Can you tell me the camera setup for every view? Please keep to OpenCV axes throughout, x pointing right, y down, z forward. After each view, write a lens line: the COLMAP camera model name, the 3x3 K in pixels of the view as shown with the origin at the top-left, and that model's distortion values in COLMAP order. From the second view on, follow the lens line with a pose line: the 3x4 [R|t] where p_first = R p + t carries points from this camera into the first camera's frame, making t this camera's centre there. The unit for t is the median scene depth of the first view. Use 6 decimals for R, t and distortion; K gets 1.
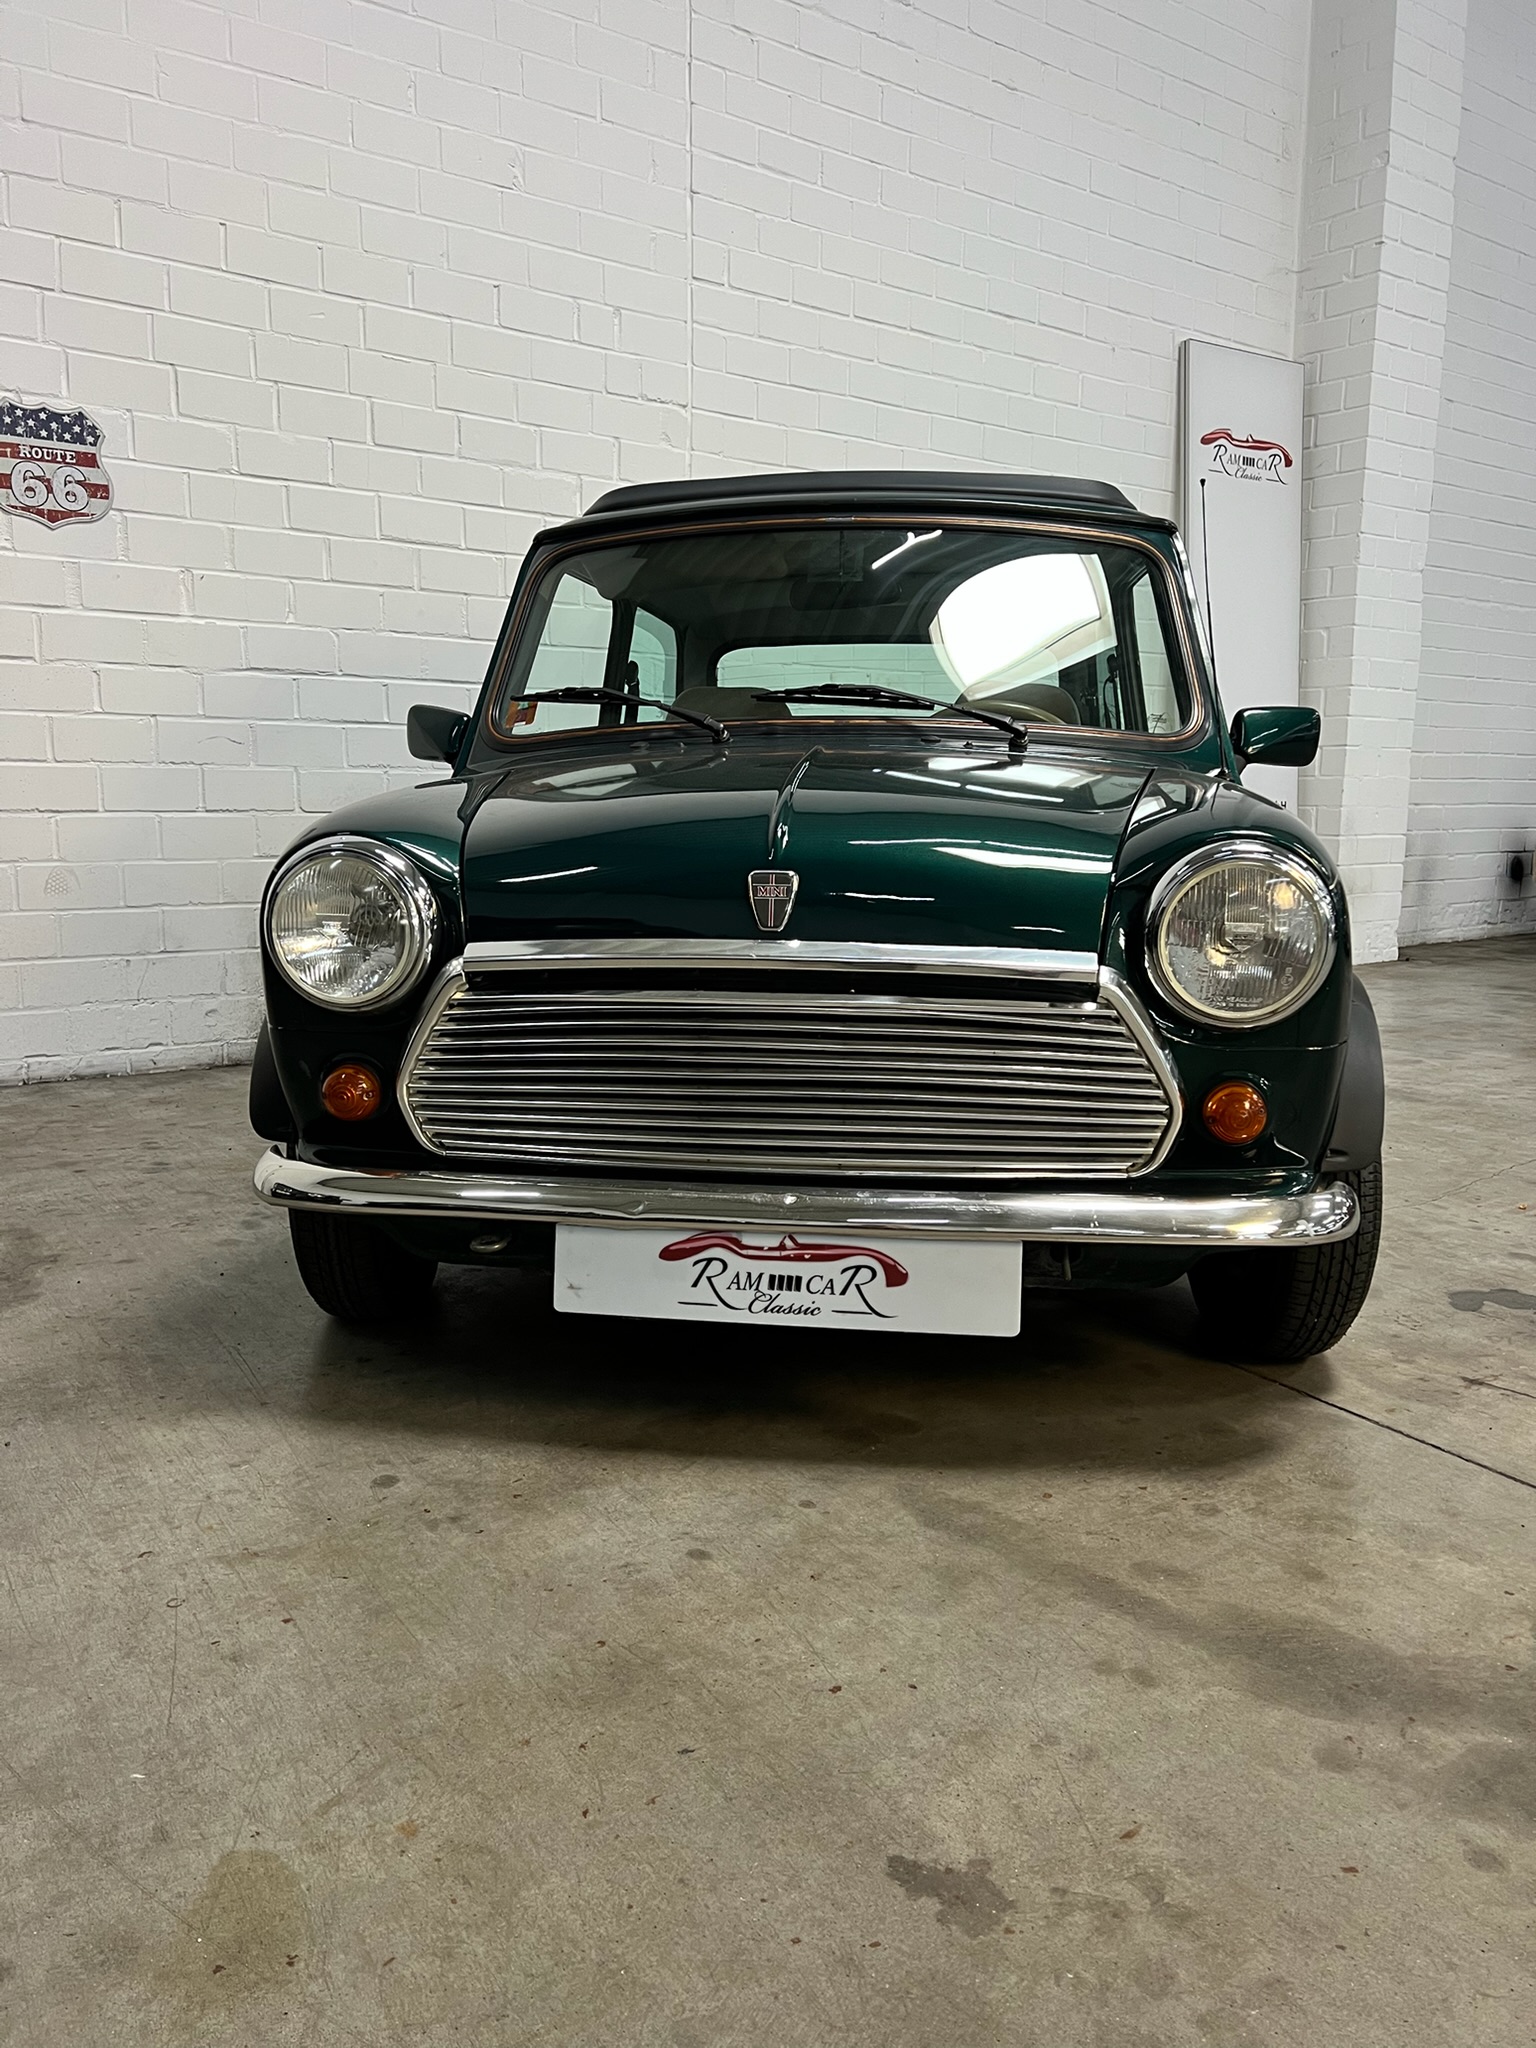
lens RADIAL K [[1542.9, 0, 765.7], [0, 1542.9, 1028.8], [0, 0, 1]] dist [0.043432, -0.044152]
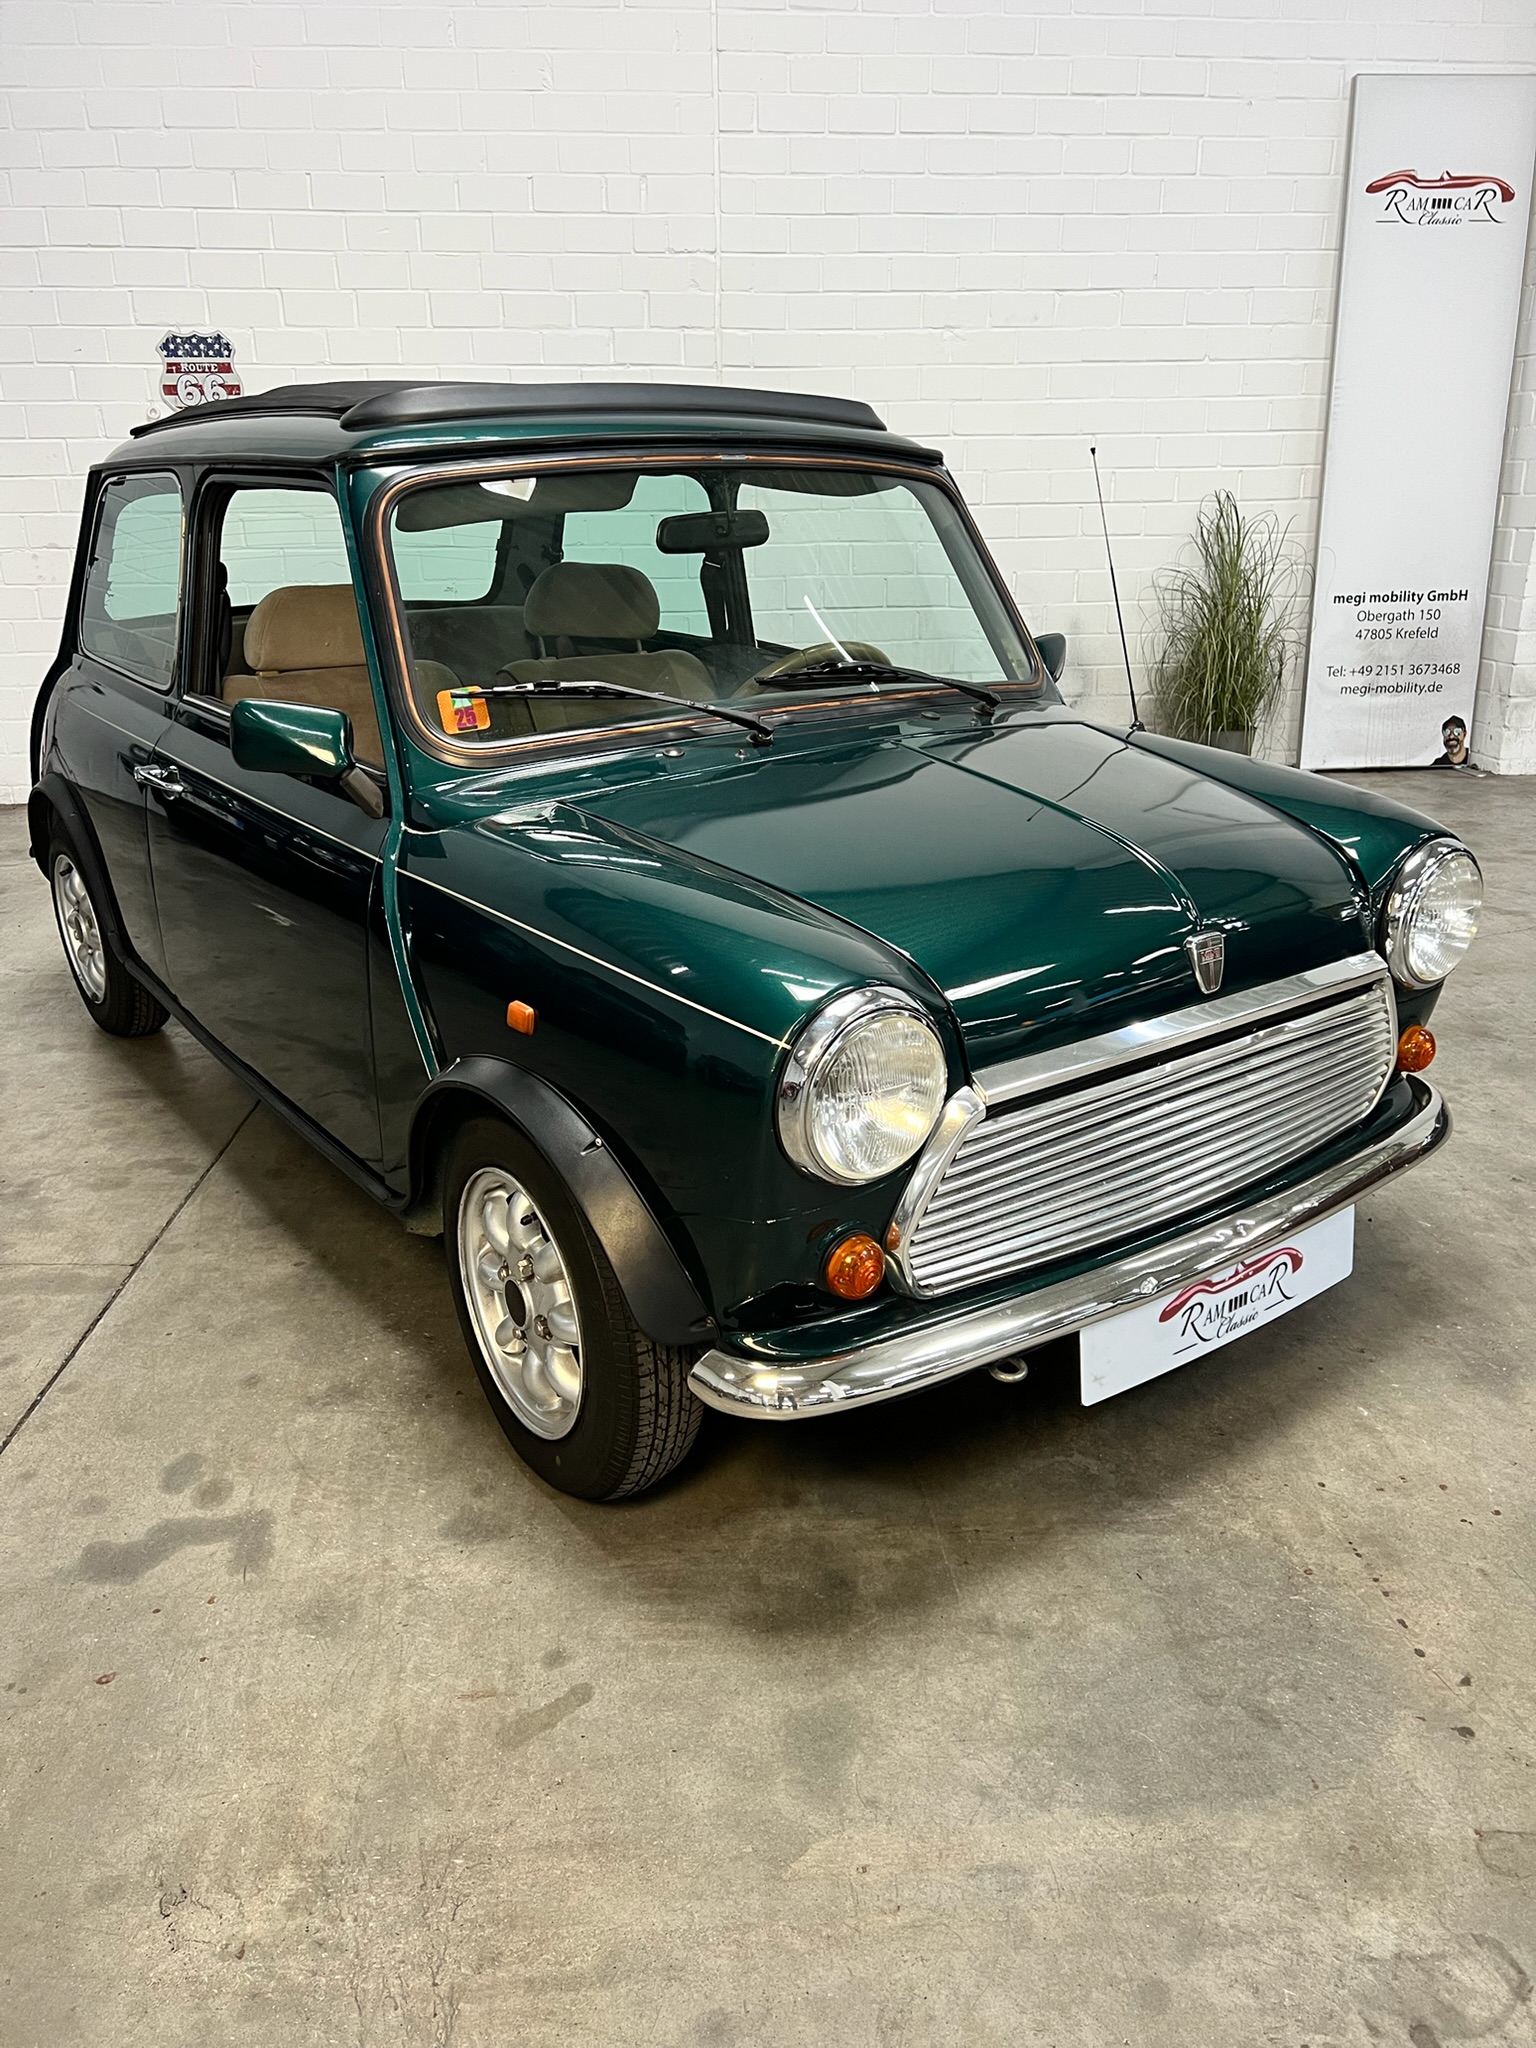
lens RADIAL K [[1542.9, 0, 763.1], [0, 1542.9, 1033.1], [0, 0, 1]] dist [0.043432, -0.044152]
pose [[0.859576, 0.158382, -0.485844, 0.805457], [-0.063250, 0.976421, 0.206402, -0.091756], [0.507079, -0.146689, 0.849325, -0.070285]]
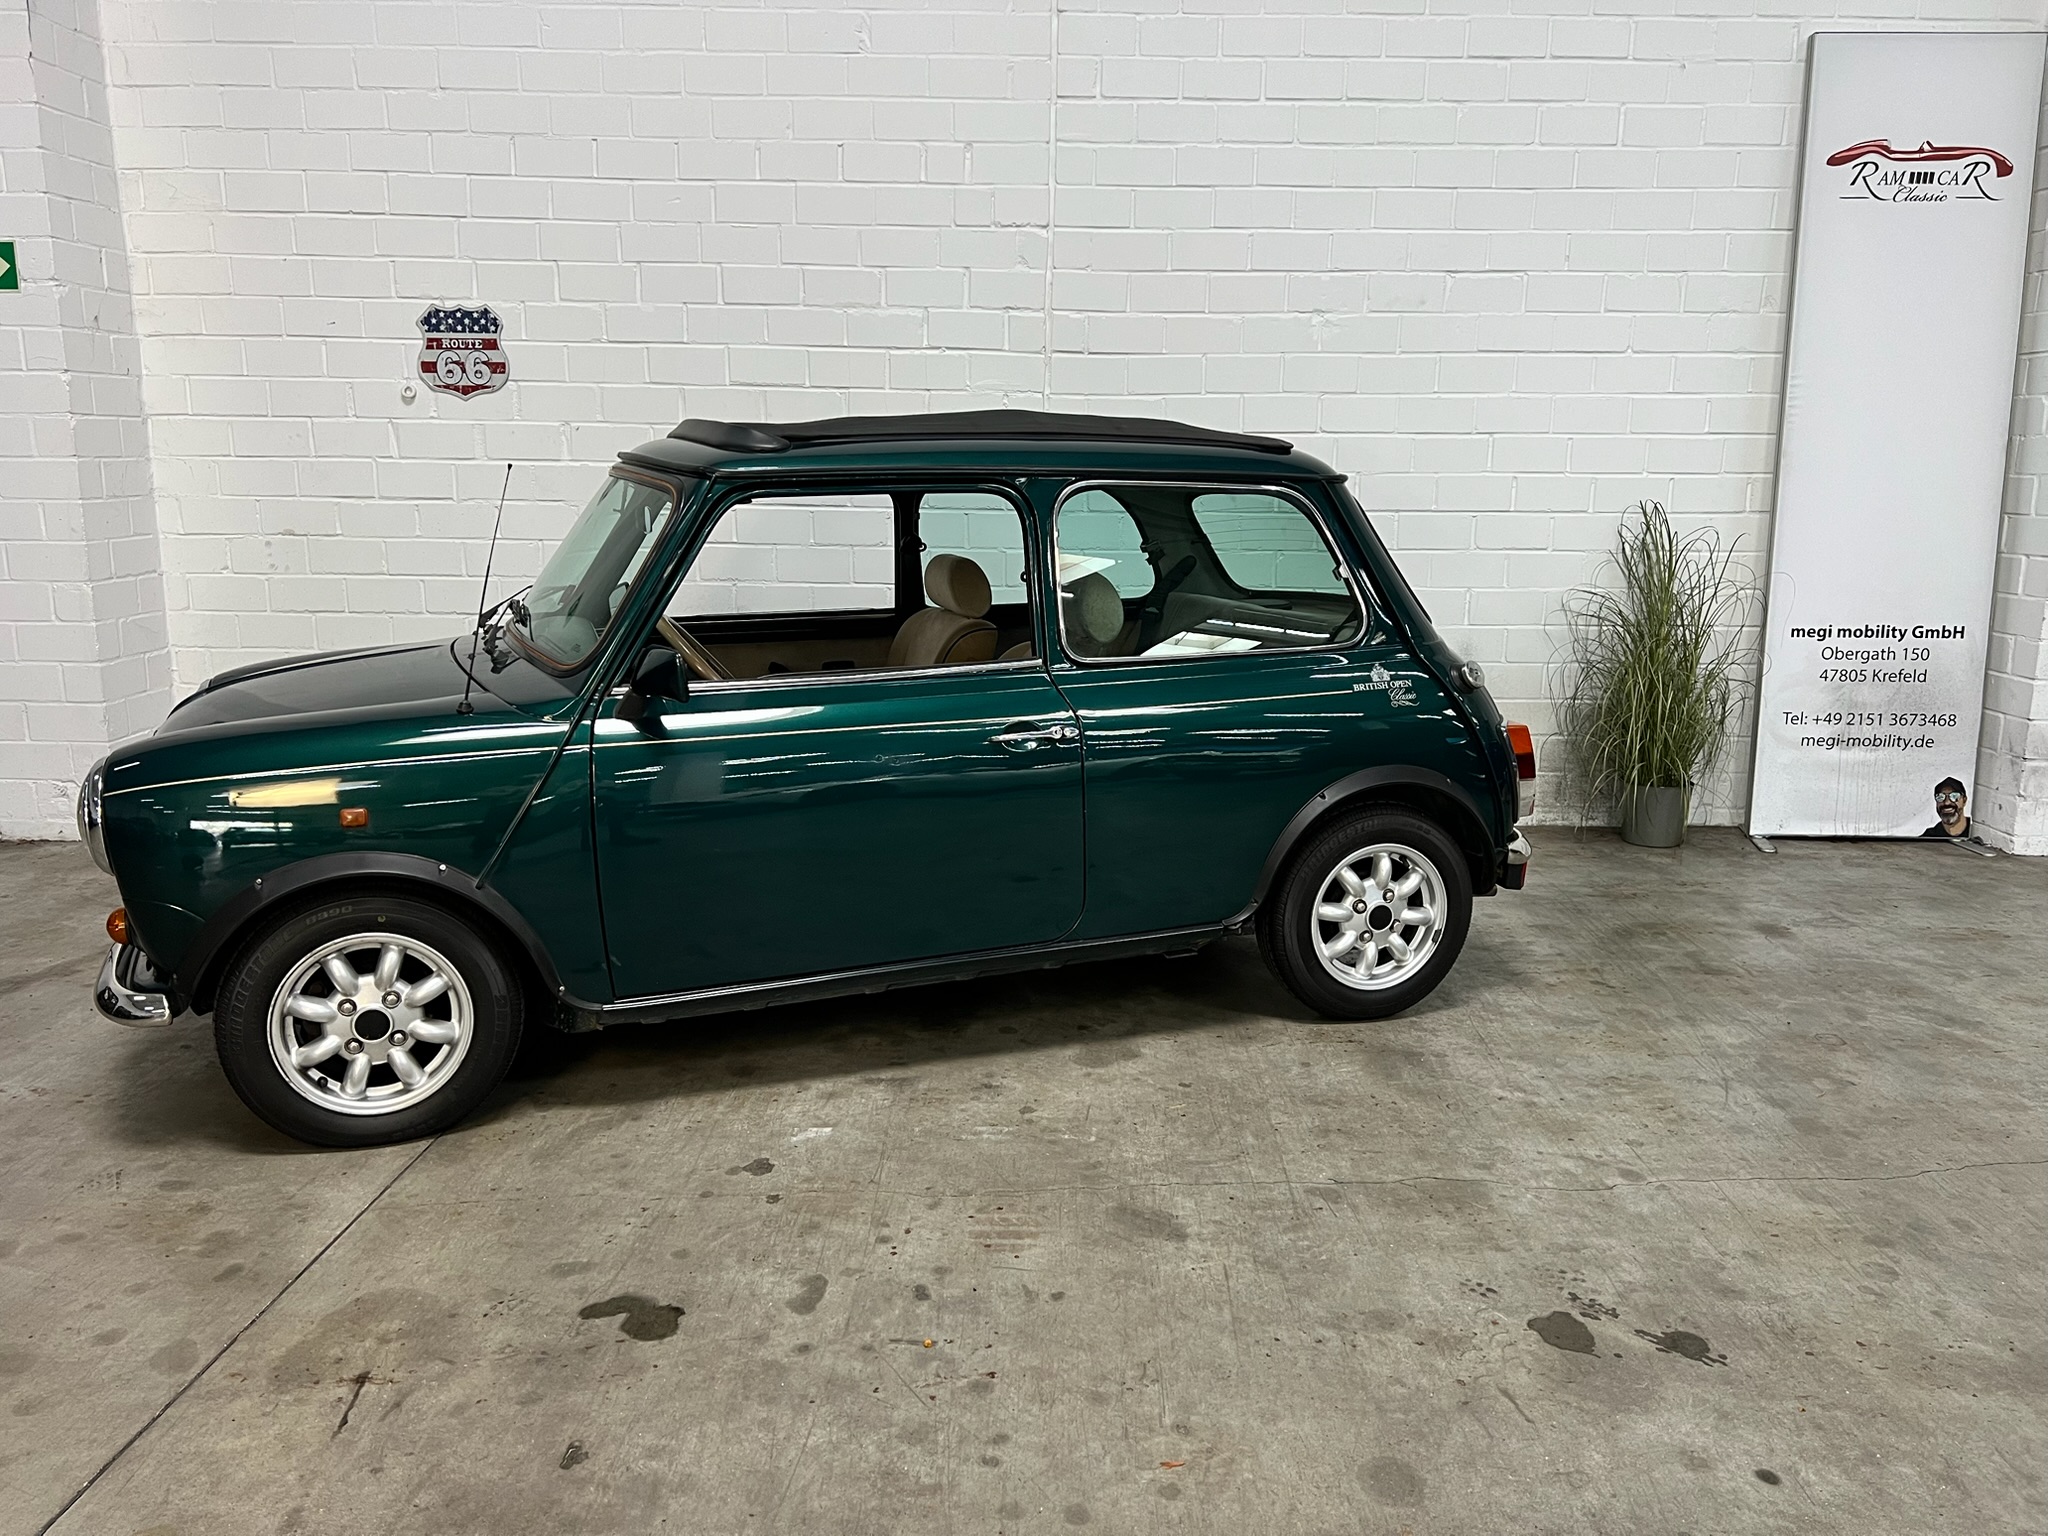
lens RADIAL K [[1542.9, 0, 1019.4], [0, 1542.9, 767.6], [0, 0, 1]] dist [0.043432, -0.044152]
pose [[0.805543, 0.122105, -0.579819, 0.711404], [-0.096382, 0.992506, 0.075110, -0.157520], [0.584646, -0.004620, 0.811275, 0.212127]]
